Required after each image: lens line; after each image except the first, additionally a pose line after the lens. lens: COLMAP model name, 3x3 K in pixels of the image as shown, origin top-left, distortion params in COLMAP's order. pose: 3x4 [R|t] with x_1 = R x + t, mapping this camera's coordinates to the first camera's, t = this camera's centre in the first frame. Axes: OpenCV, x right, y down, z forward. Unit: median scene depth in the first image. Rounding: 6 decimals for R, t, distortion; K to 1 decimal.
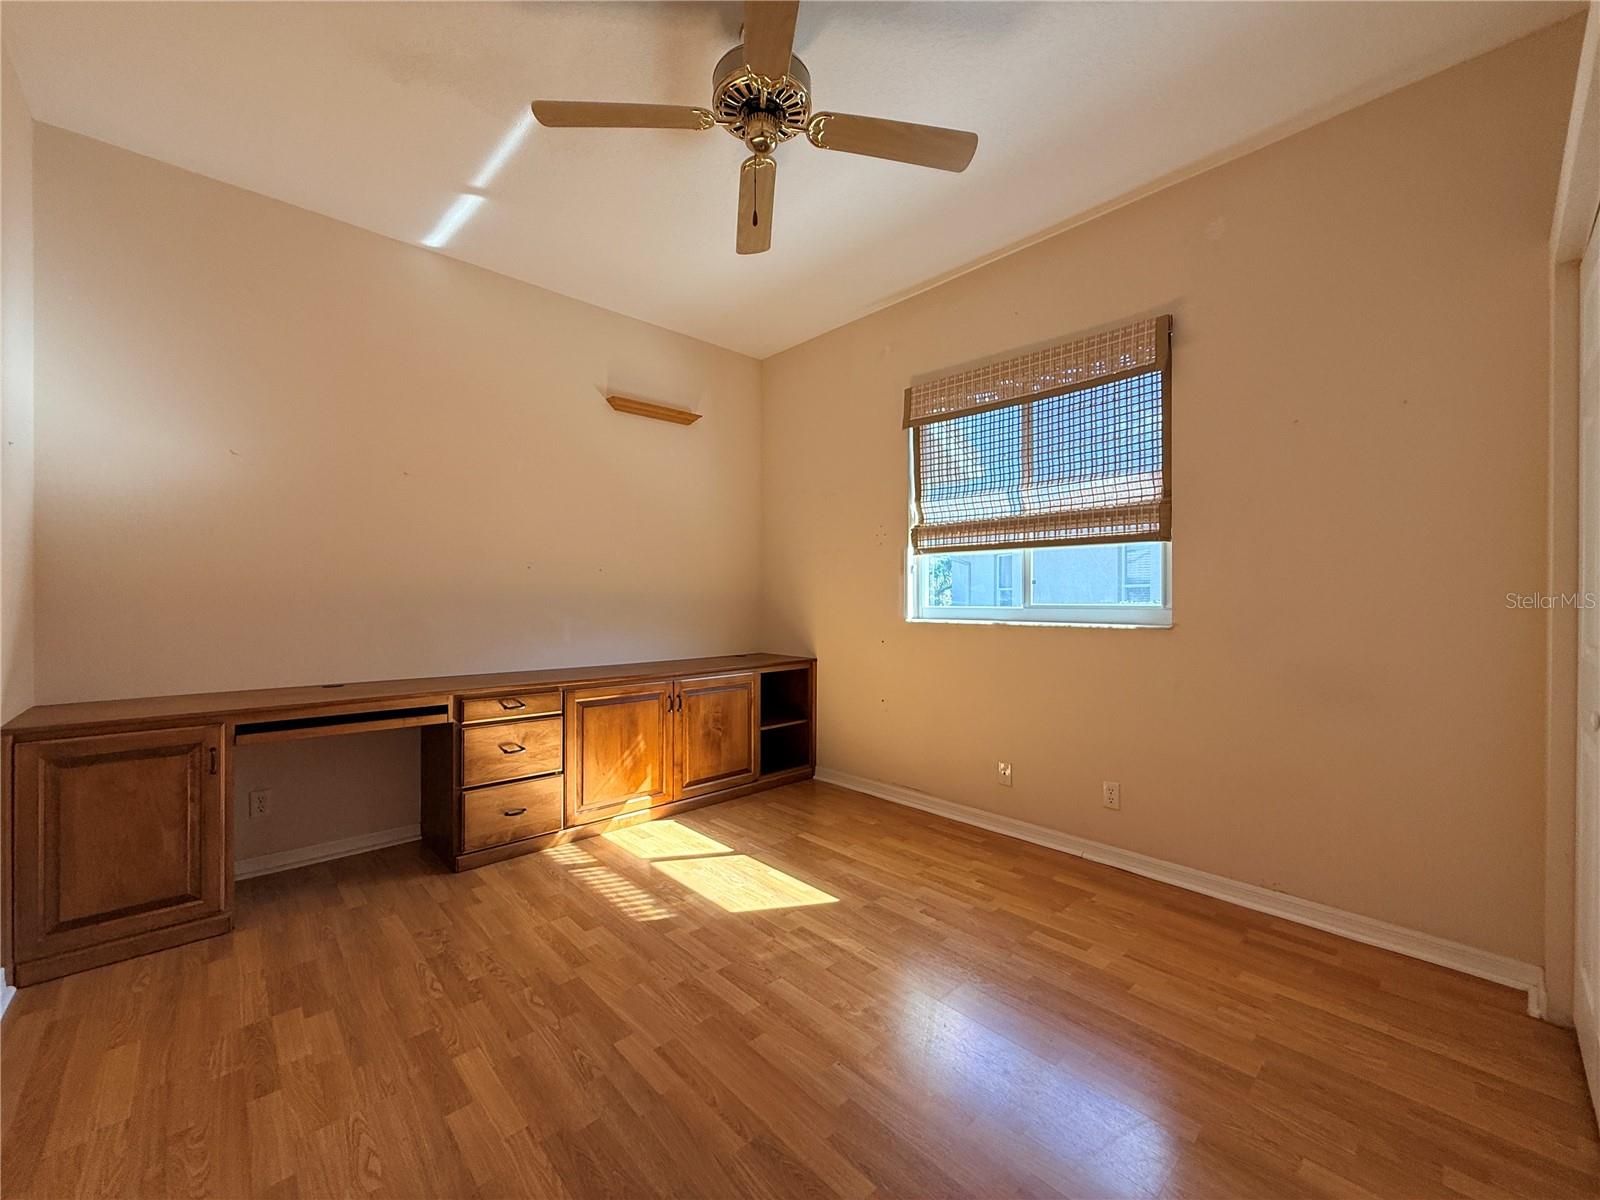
lens RADIAL K [[637.6, 0, 798.0], [0, 637.6, 600.1], [0, 0, 1]] dist [-0.001625, 0.000427]
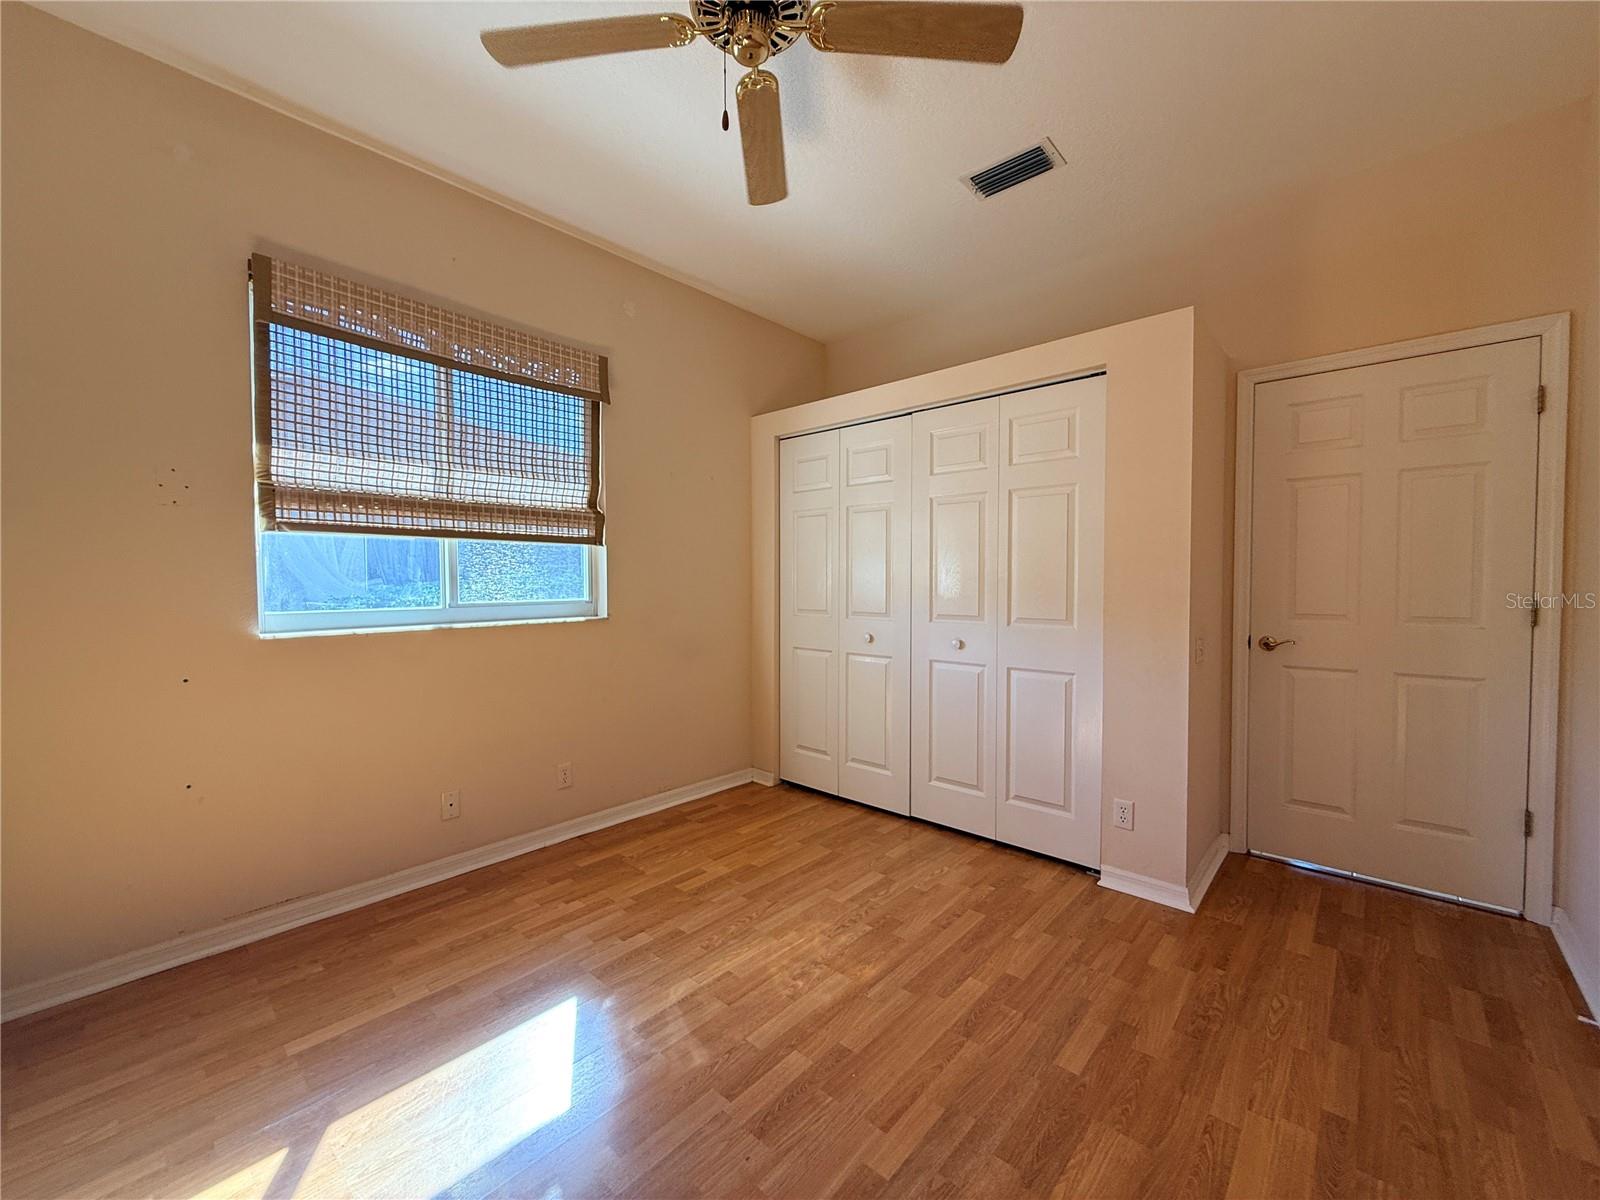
lens RADIAL K [[637.6, 0, 798.0], [0, 637.6, 600.1], [0, 0, 1]] dist [-0.001625, 0.000427]
pose [[-0.083969, -0.030445, 0.996003, -0.642024], [0.007844, 0.999482, 0.031212, -0.024694], [-0.996437, 0.010434, -0.083687, 0.723345]]
